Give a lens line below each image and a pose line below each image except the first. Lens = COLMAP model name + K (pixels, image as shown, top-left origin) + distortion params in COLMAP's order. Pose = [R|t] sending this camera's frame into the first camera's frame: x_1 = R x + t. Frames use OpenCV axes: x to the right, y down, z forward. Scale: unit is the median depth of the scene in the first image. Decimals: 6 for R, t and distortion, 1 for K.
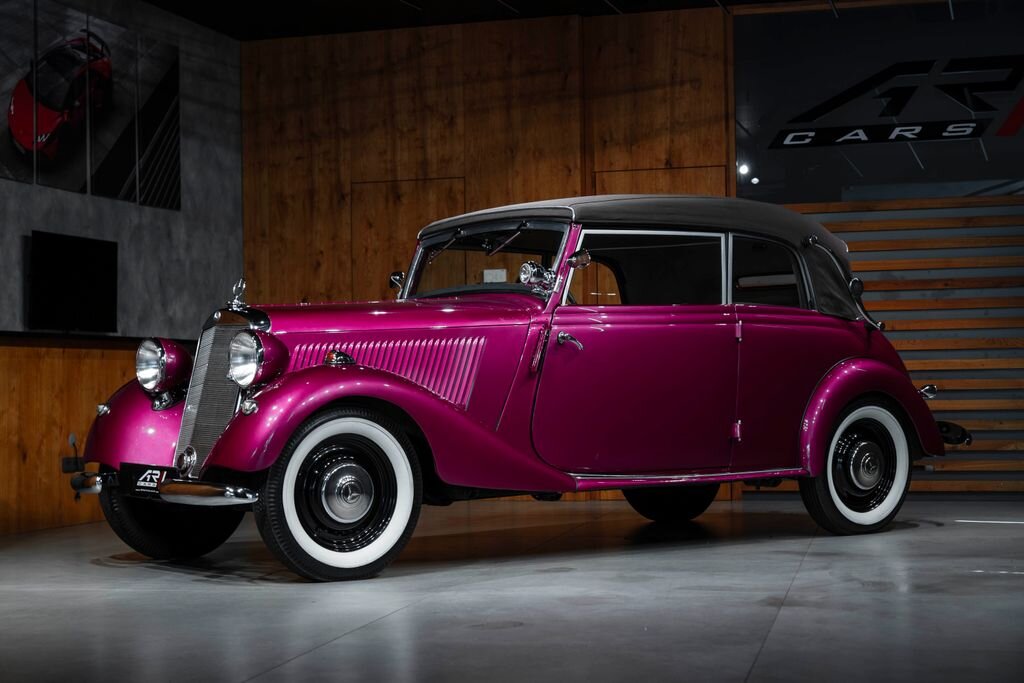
lens RADIAL K [[1757.4, 0, 513.5], [0, 1757.4, 350.1], [0, 0, 1]] dist [-0.019069, 0.000000]
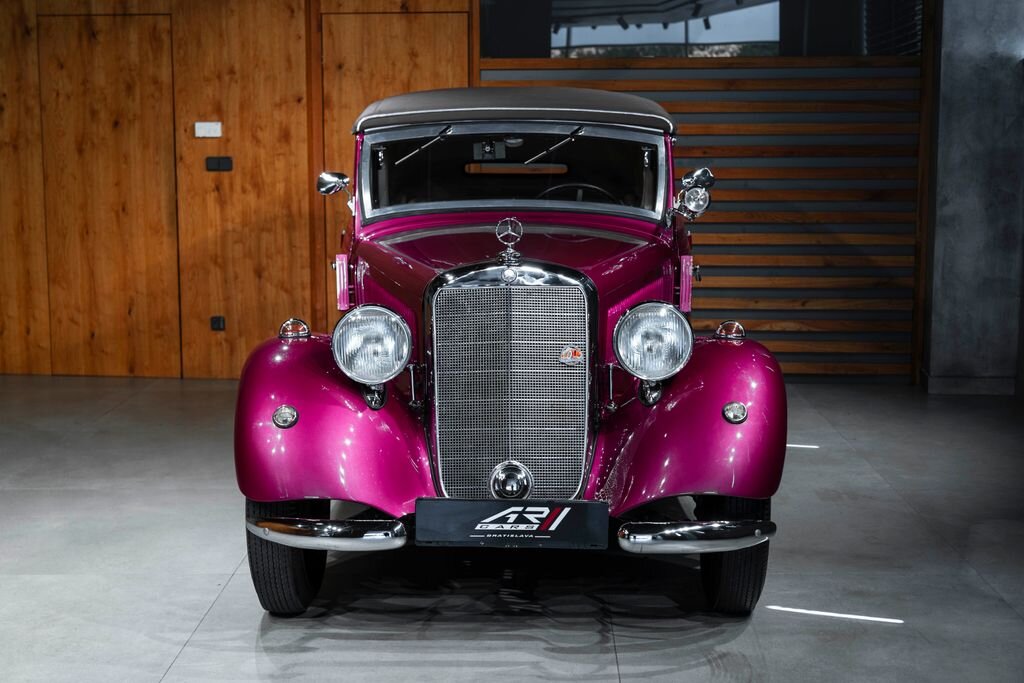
lens RADIAL K [[1526.5, 0, 513.9], [0, 1526.5, 341.5], [0, 0, 1]] dist [0.009807, 0.000000]
pose [[0.983110, -0.012944, 0.182560, -0.000959], [-0.015514, 0.988011, 0.153600, -0.060144], [-0.182360, -0.153838, 0.971122, 0.216932]]
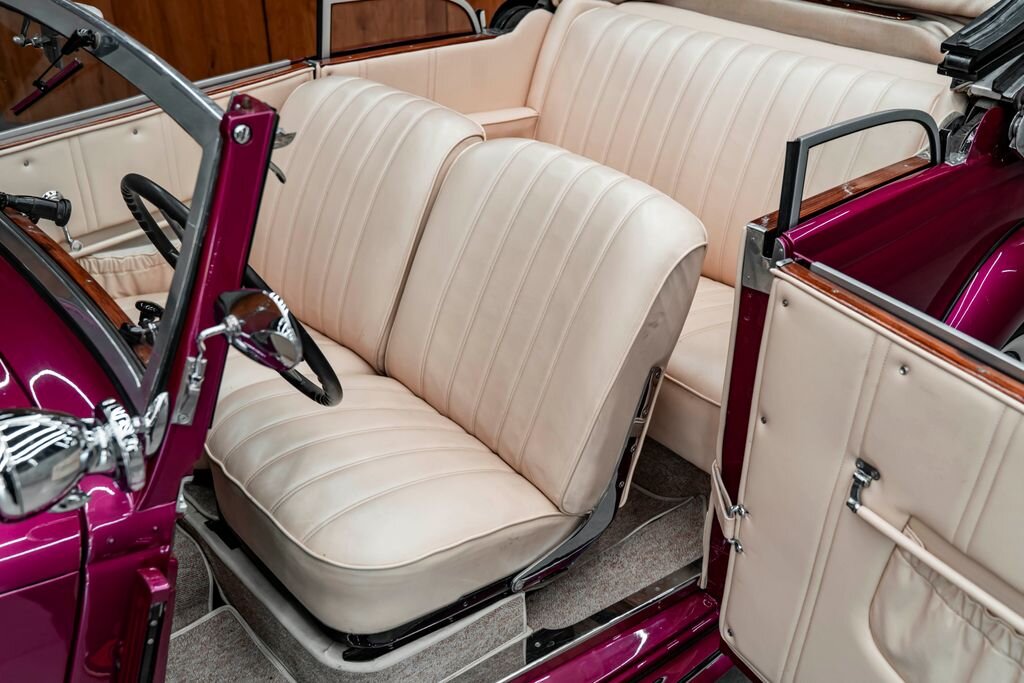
lens RADIAL K [[1043.1, 0, 518.5], [0, 1043.1, 345.6], [0, 0, 1]] dist [0.009684, 0.000000]
pose [[0.996273, -0.035730, 0.078511, 0.040878], [-0.010134, 0.855395, 0.517877, -0.081214], [-0.085662, -0.516743, 0.851845, 0.589960]]
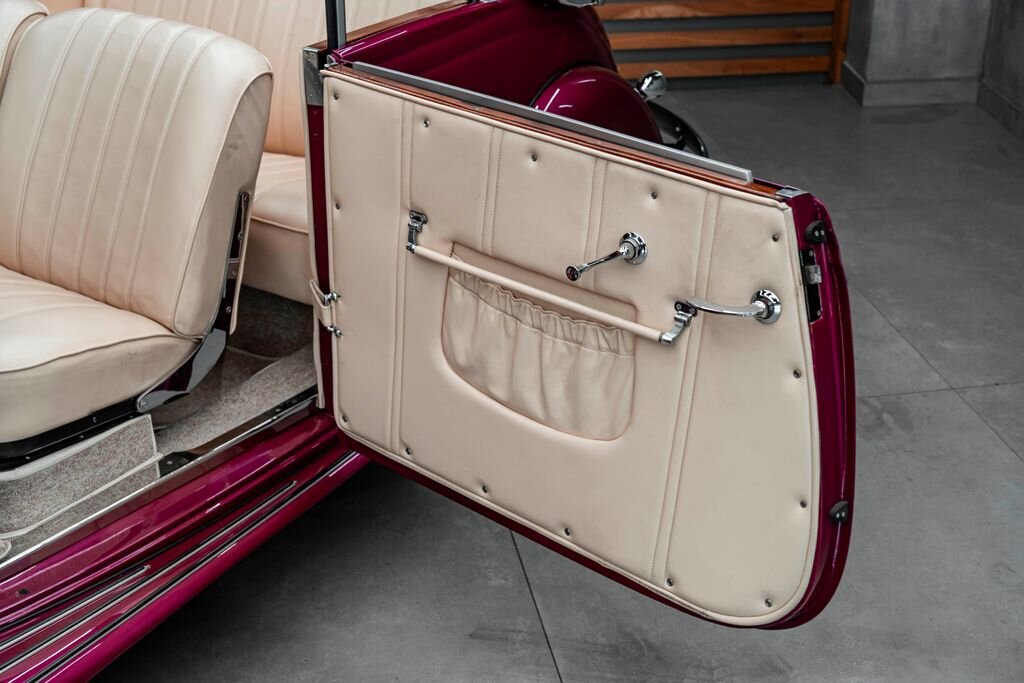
lens RADIAL K [[1500.6, 0, 507.9], [0, 1500.6, 341.0], [0, 0, 1]] dist [0.014785, 0.000000]
pose [[0.925766, -0.160201, 0.342480, 0.024922], [-0.013289, 0.891454, 0.452917, -0.088395], [-0.377863, -0.423847, 0.823149, 0.487241]]
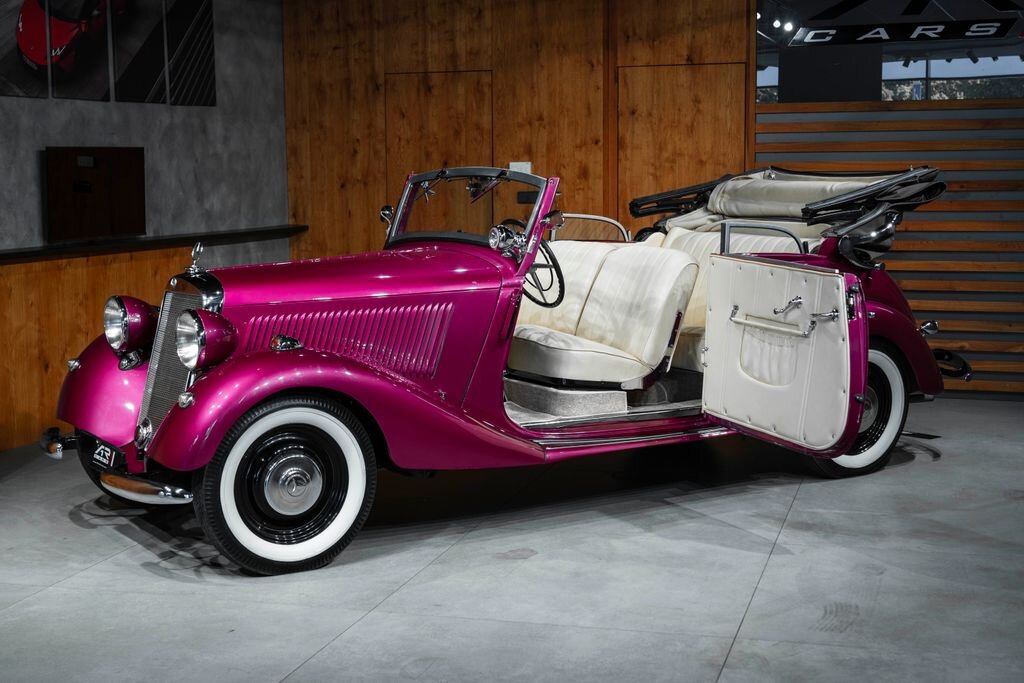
lens RADIAL K [[1475.5, 0, 511.4], [0, 1475.5, 343.5], [0, 0, 1]] dist [0.001661, 0.000000]
pose [[0.997590, 0.014127, -0.067929, 0.047149], [-0.004364, 0.989888, 0.141785, -0.066231], [0.069245, -0.141147, 0.987564, 0.132375]]
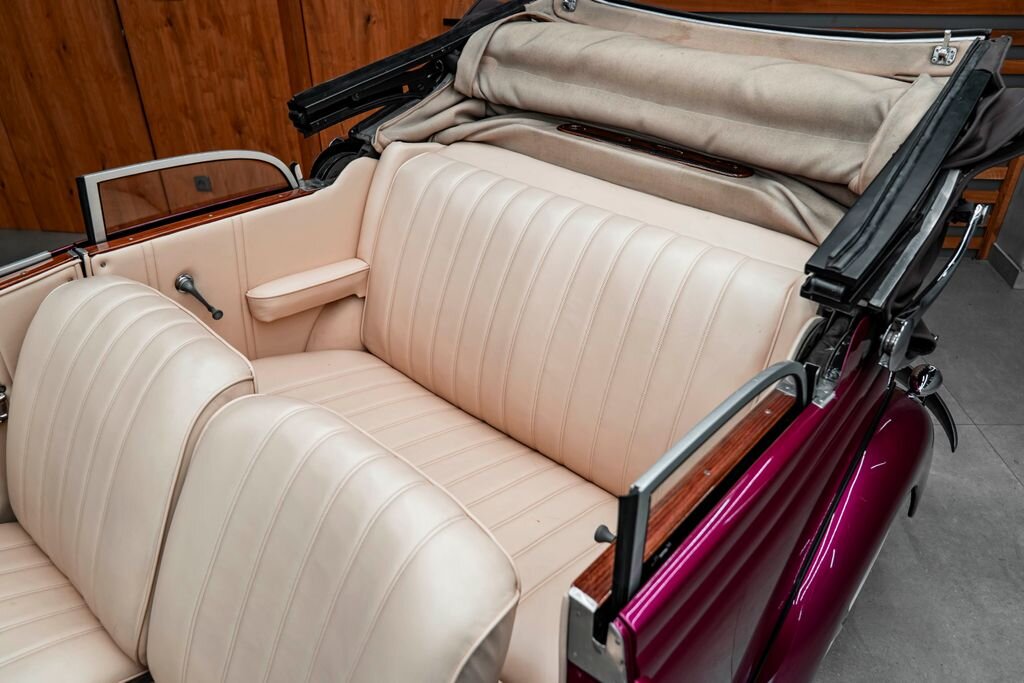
lens RADIAL K [[775.6, 0, 516.0], [0, 775.6, 349.0], [0, 0, 1]] dist [-0.012351, -0.003123]
pose [[0.981121, -0.094846, 0.168541, 0.069865], [-0.014688, 0.832423, 0.553947, -0.081953], [-0.192837, -0.545964, 0.815314, 0.674370]]
